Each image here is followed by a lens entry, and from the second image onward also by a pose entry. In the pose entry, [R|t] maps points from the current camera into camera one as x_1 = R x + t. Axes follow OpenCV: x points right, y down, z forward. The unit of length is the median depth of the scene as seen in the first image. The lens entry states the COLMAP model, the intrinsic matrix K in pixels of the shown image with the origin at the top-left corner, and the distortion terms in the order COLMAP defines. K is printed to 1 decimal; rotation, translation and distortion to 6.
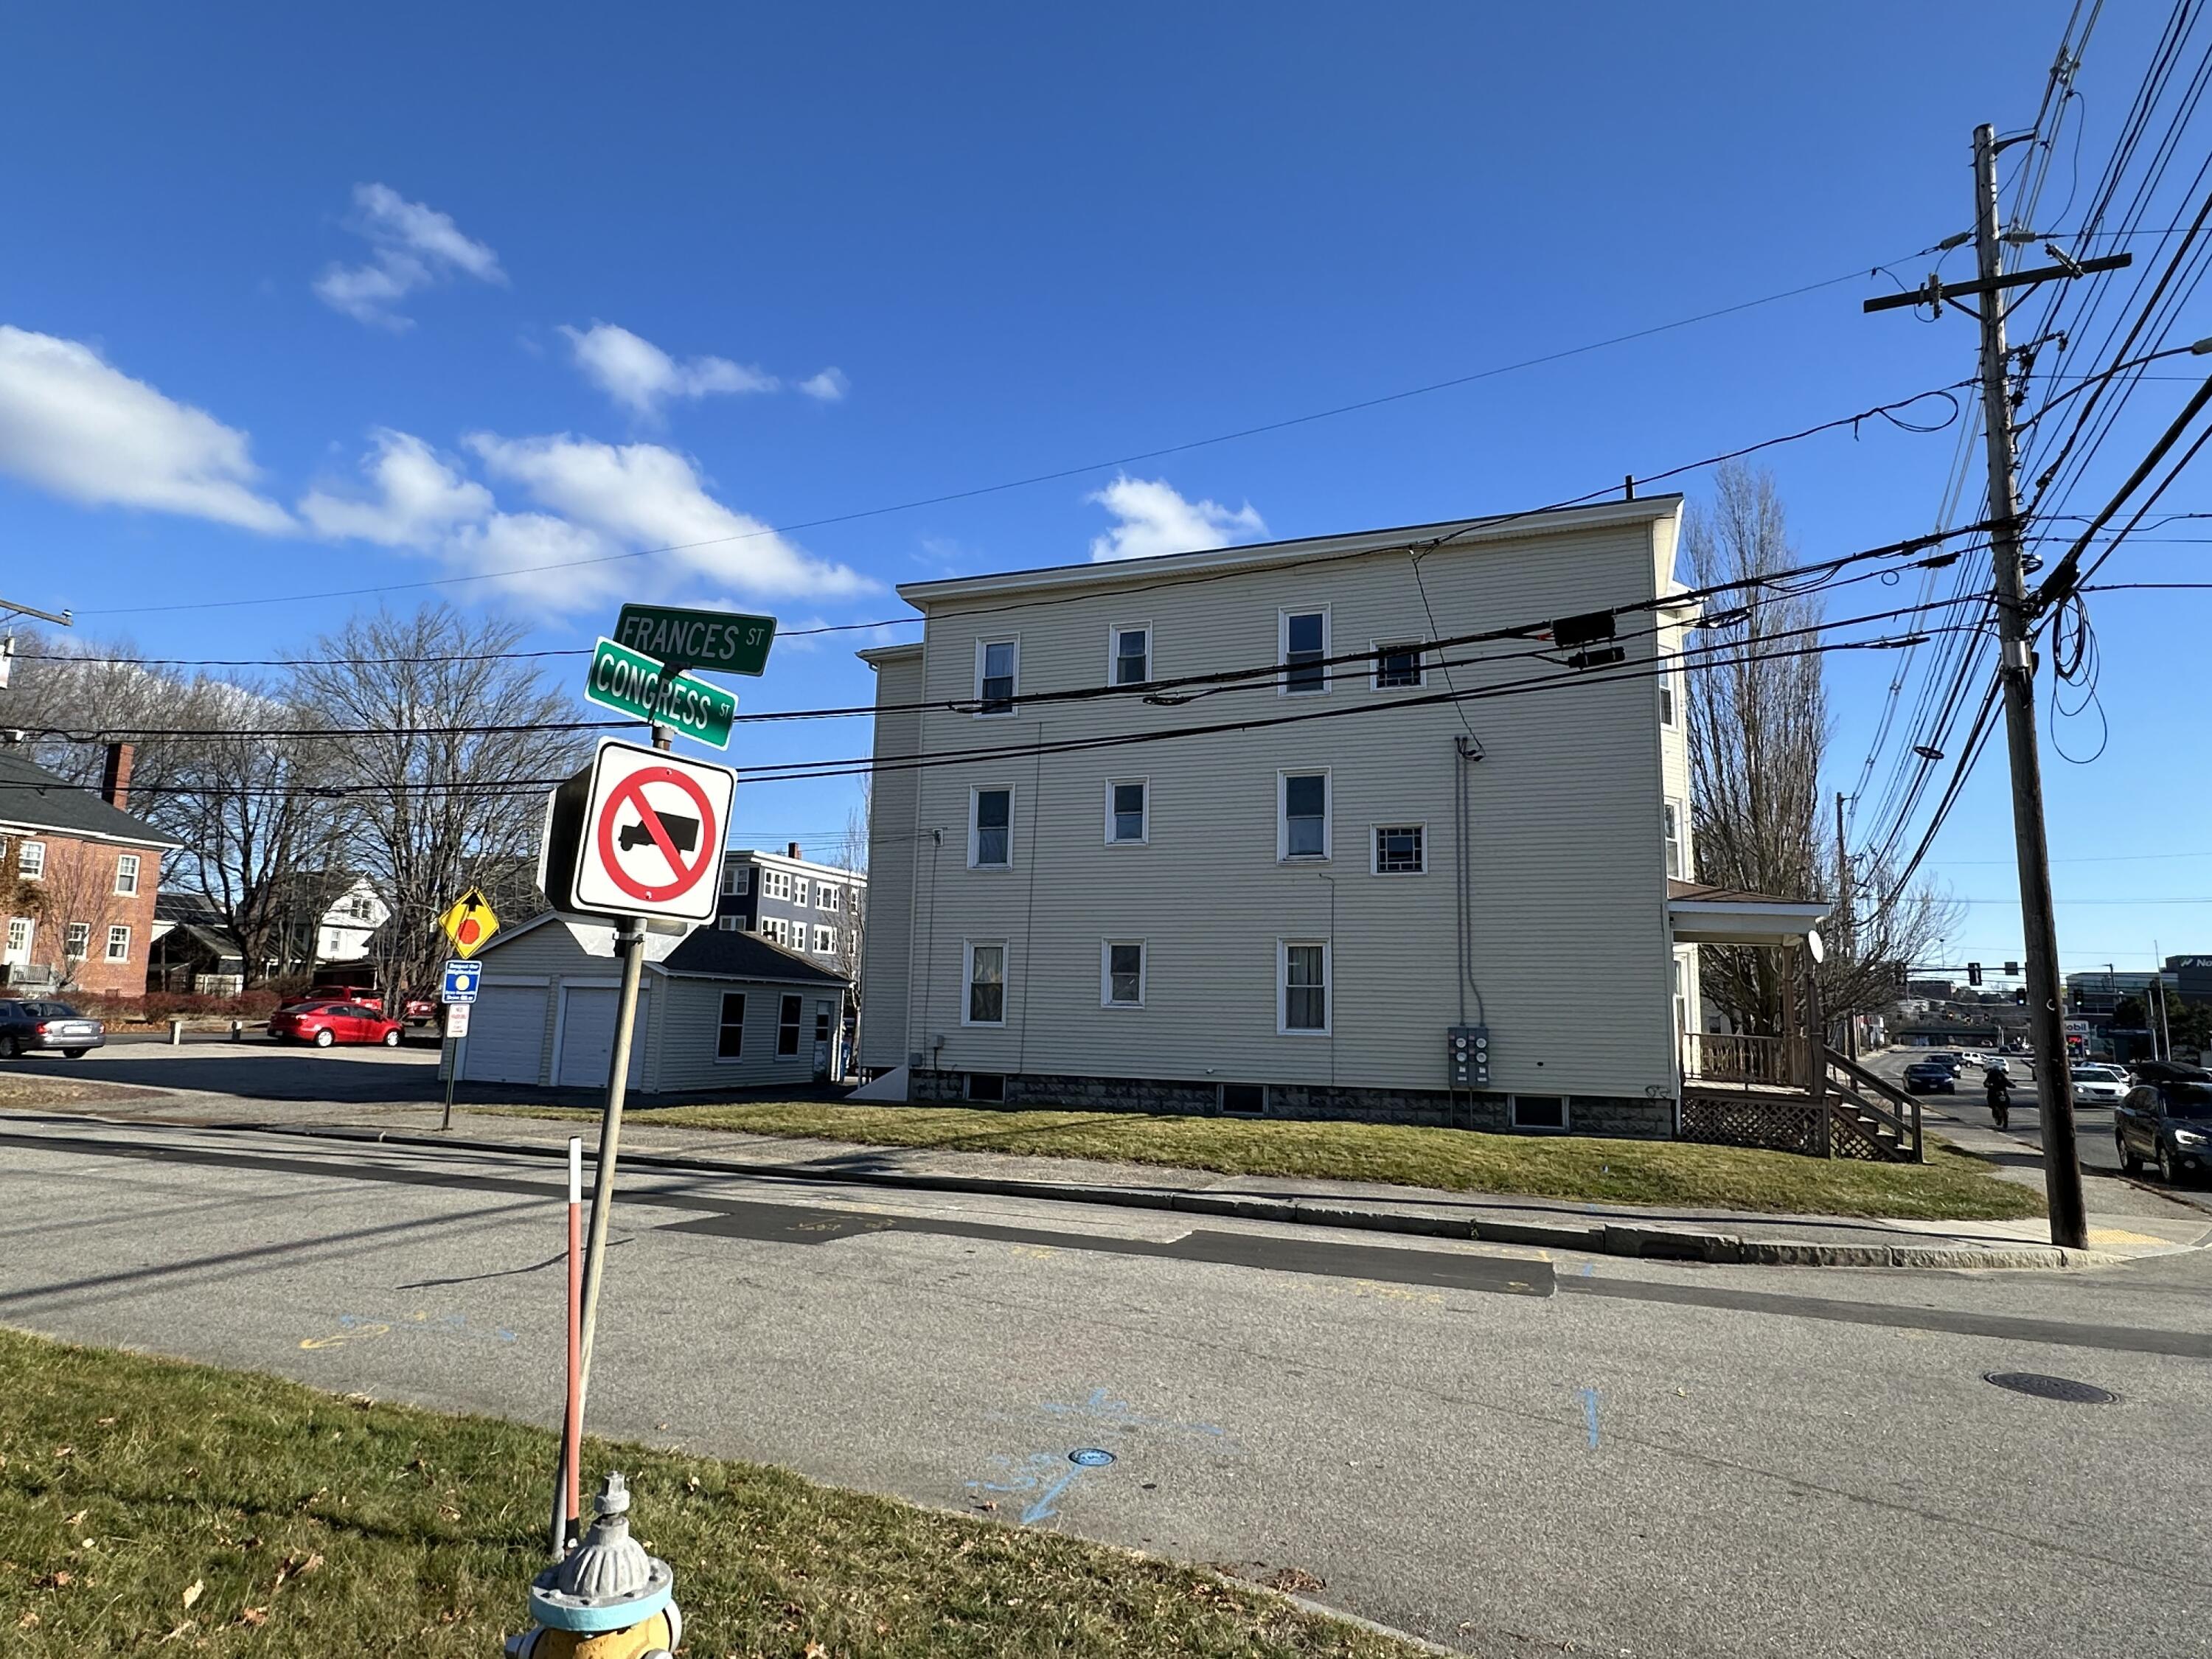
lens RADIAL K [[1313.0, 0, 1108.0], [0, 1313.0, 830.1], [0, 0, 1]] dist [-0.004049, 0.001499]
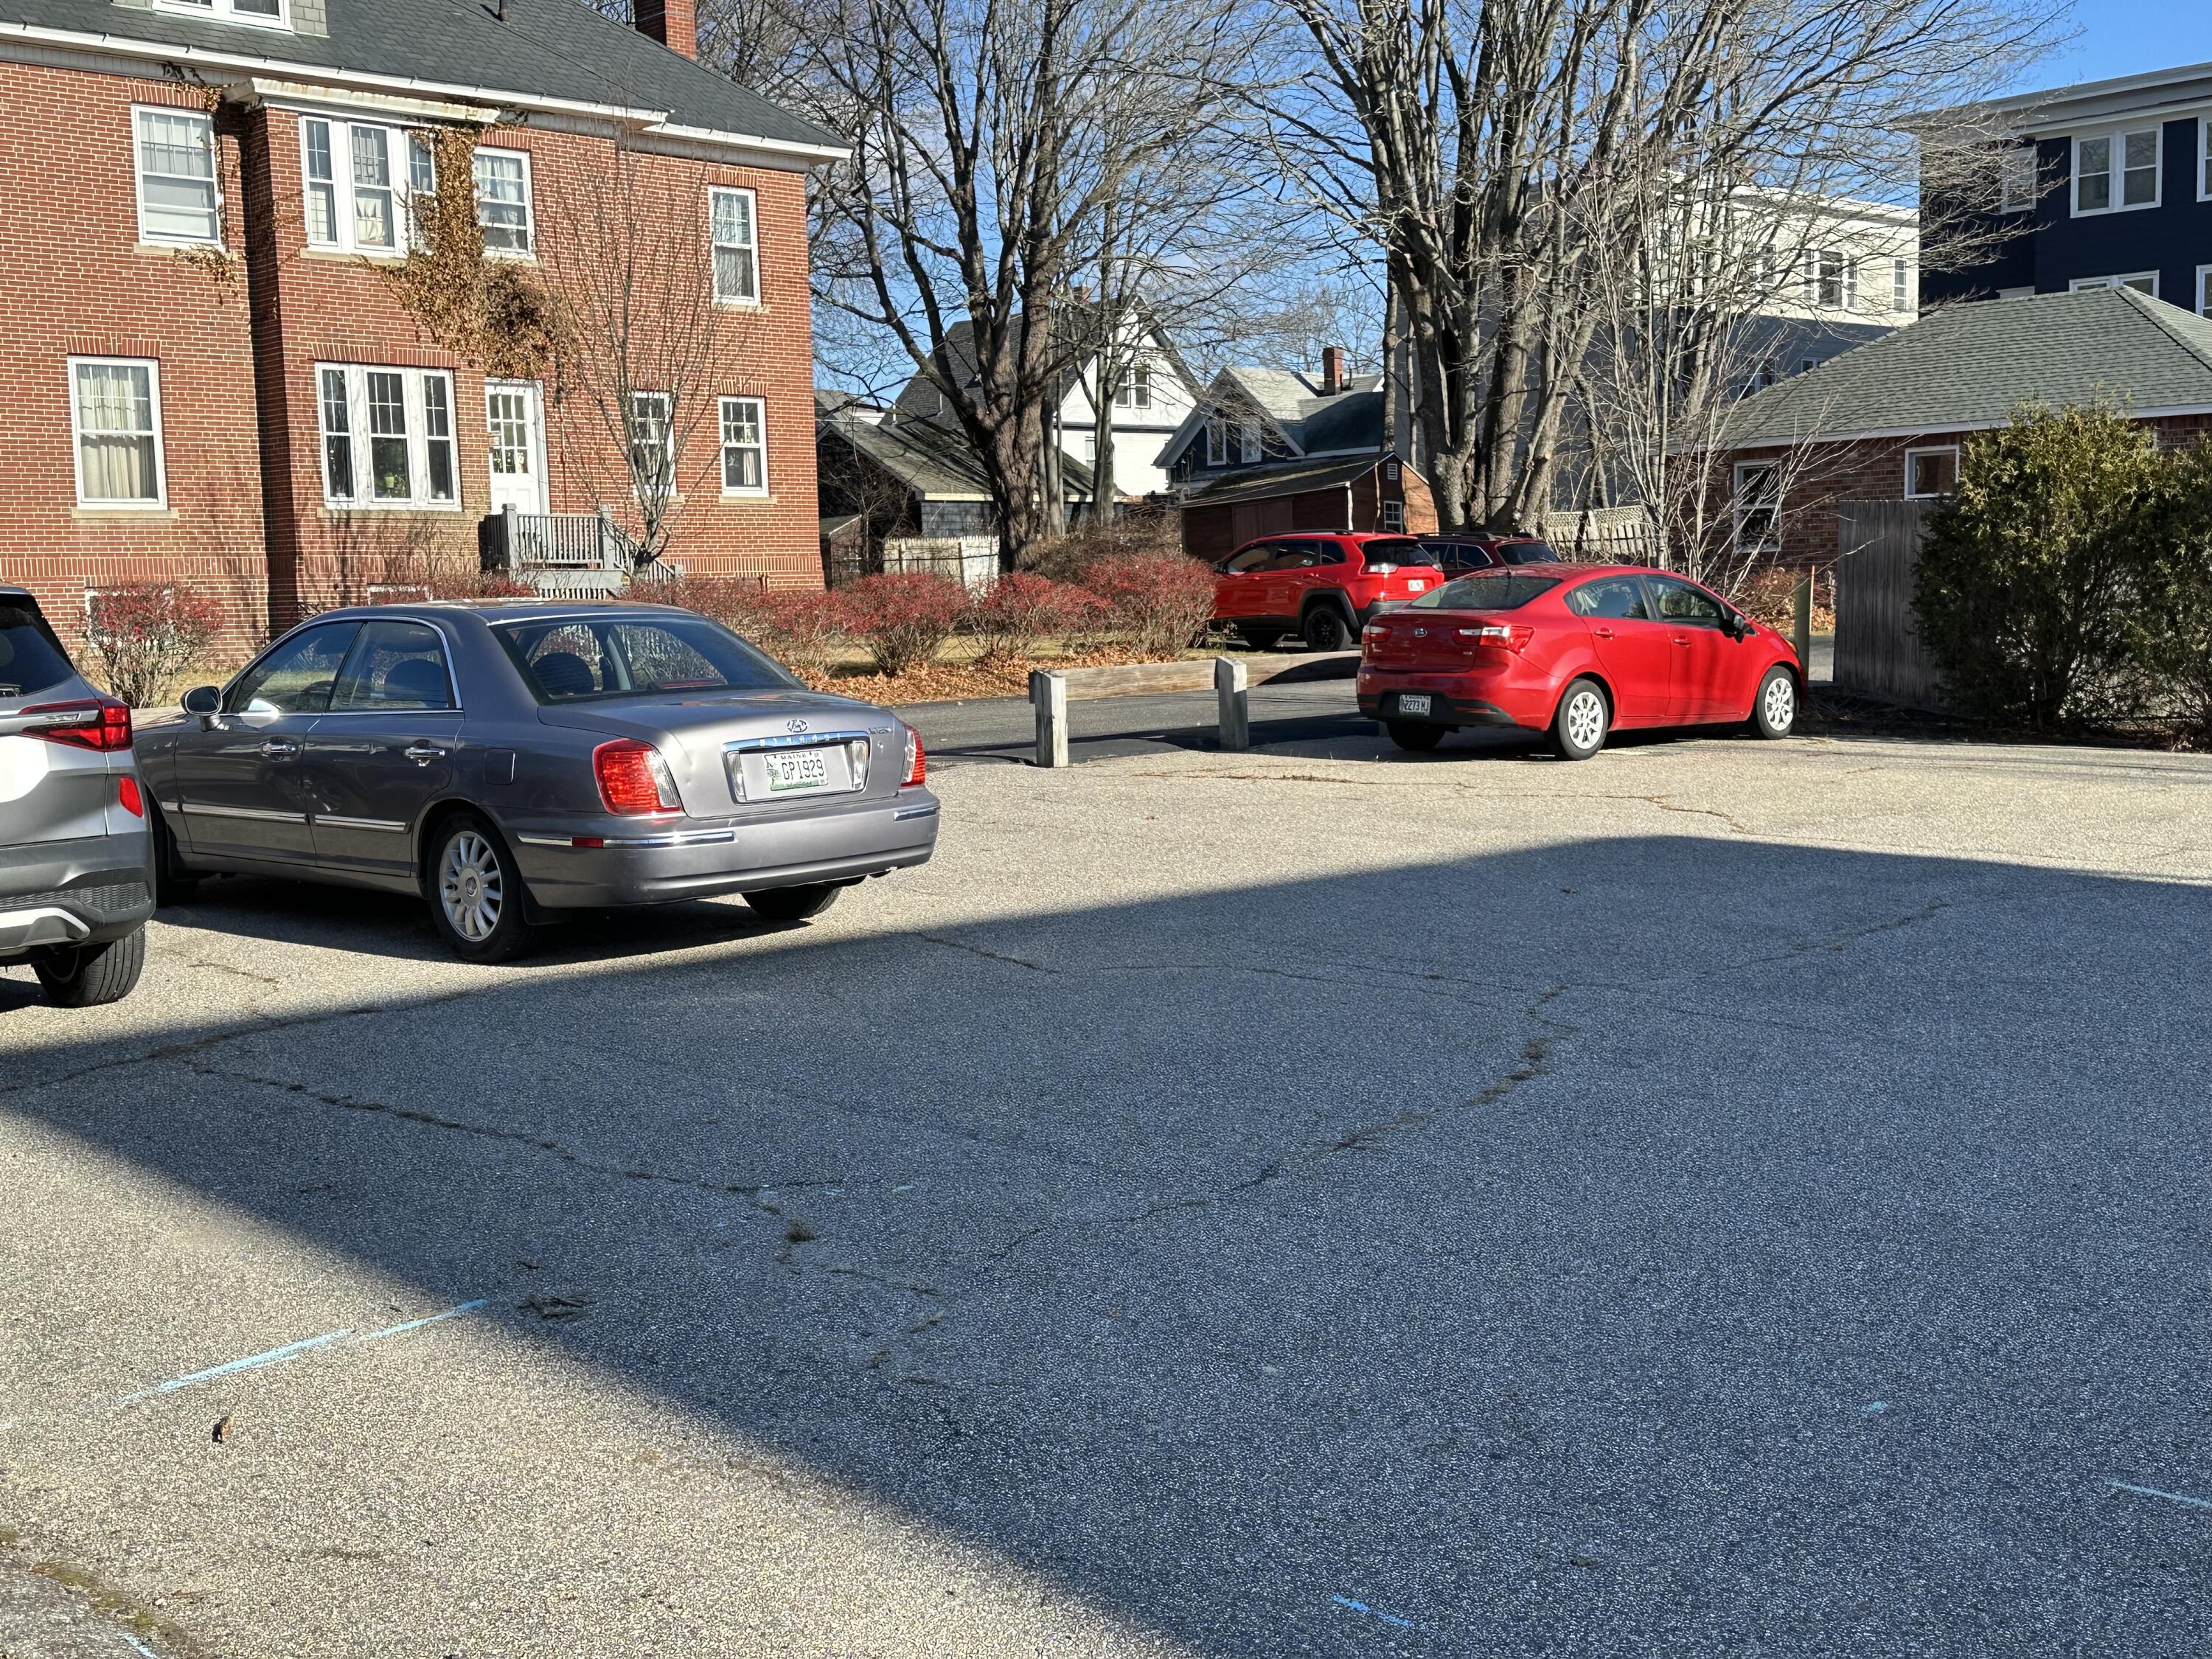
lens RADIAL K [[2509.4, 0, 1101.2], [0, 2509.4, 842.1], [0, 0, 1]] dist [0.139709, 0.000000]
pose [[0.884672, -0.001436, -0.466211, -0.774430], [0.112238, 0.971240, 0.209989, 0.127155], [0.452502, -0.238098, 0.859390, 0.951035]]
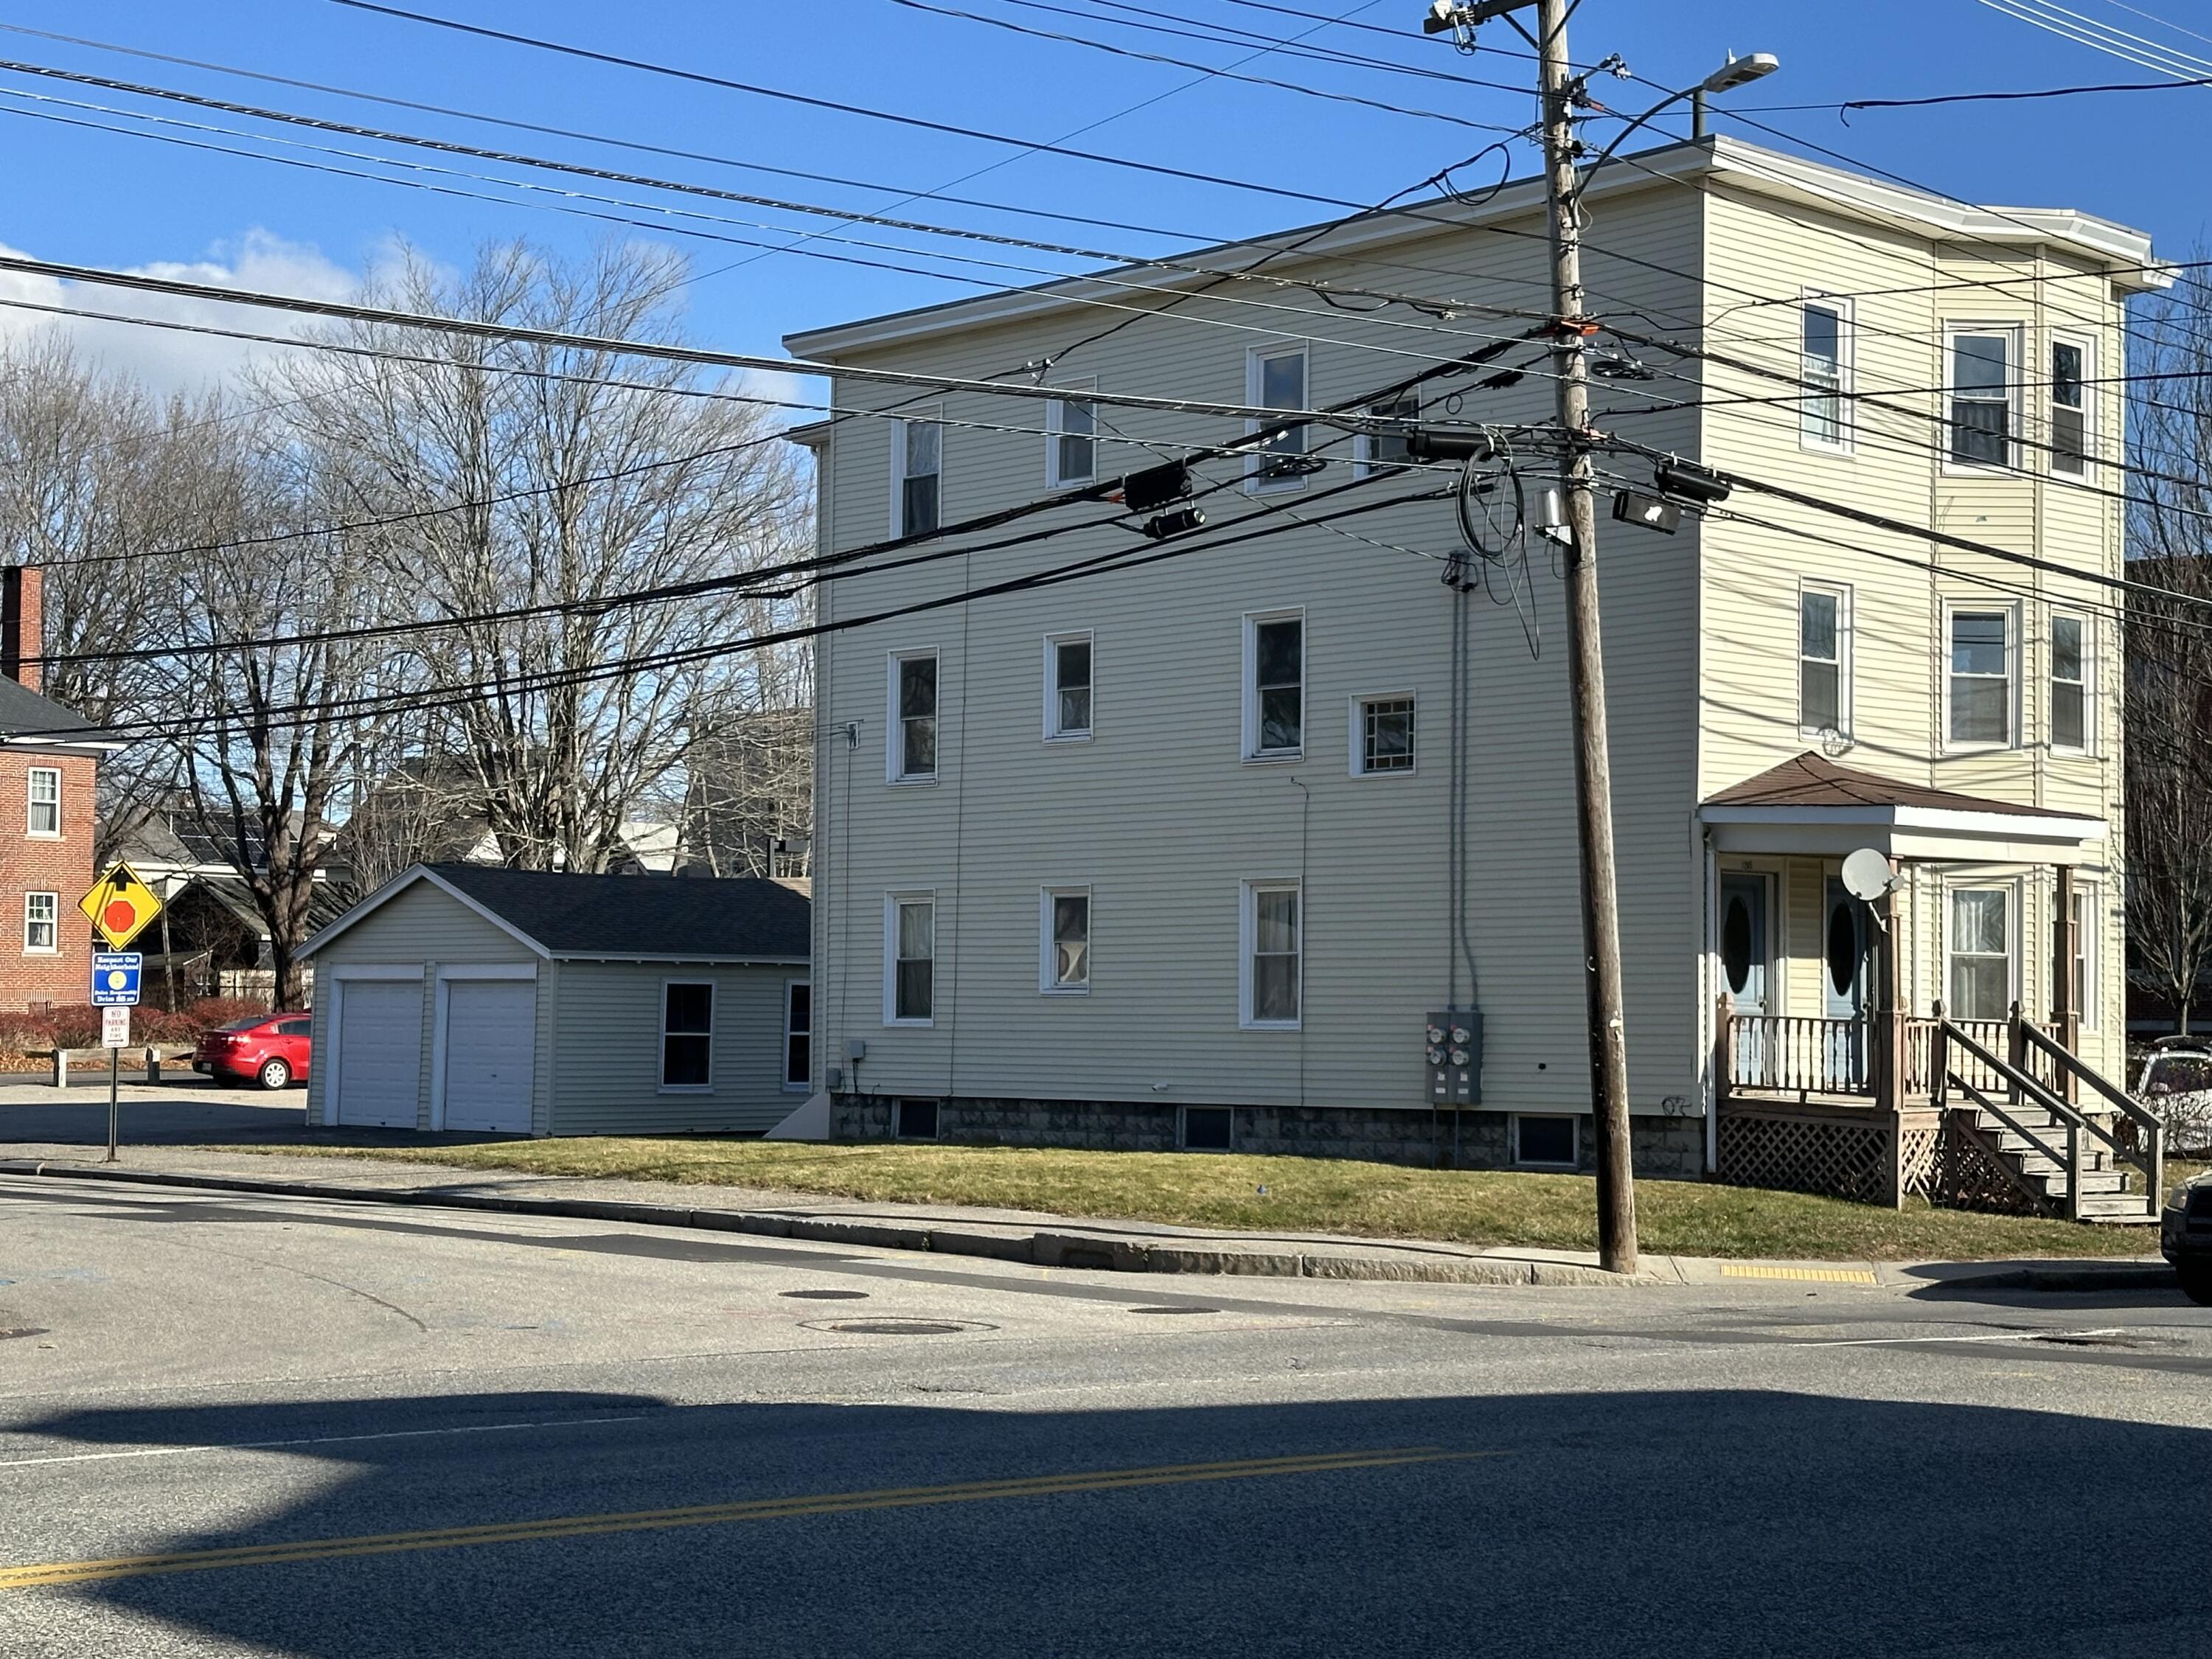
lens RADIAL K [[3646.6, 0, 1114.4], [0, 3646.6, 829.4], [0, 0, 1]] dist [0.165078, 0.000000]
pose [[0.908983, -0.039160, -0.414990, 0.753397], [0.073674, 0.994997, 0.067482, -0.062035], [0.410271, -0.091914, 0.907320, -0.592277]]
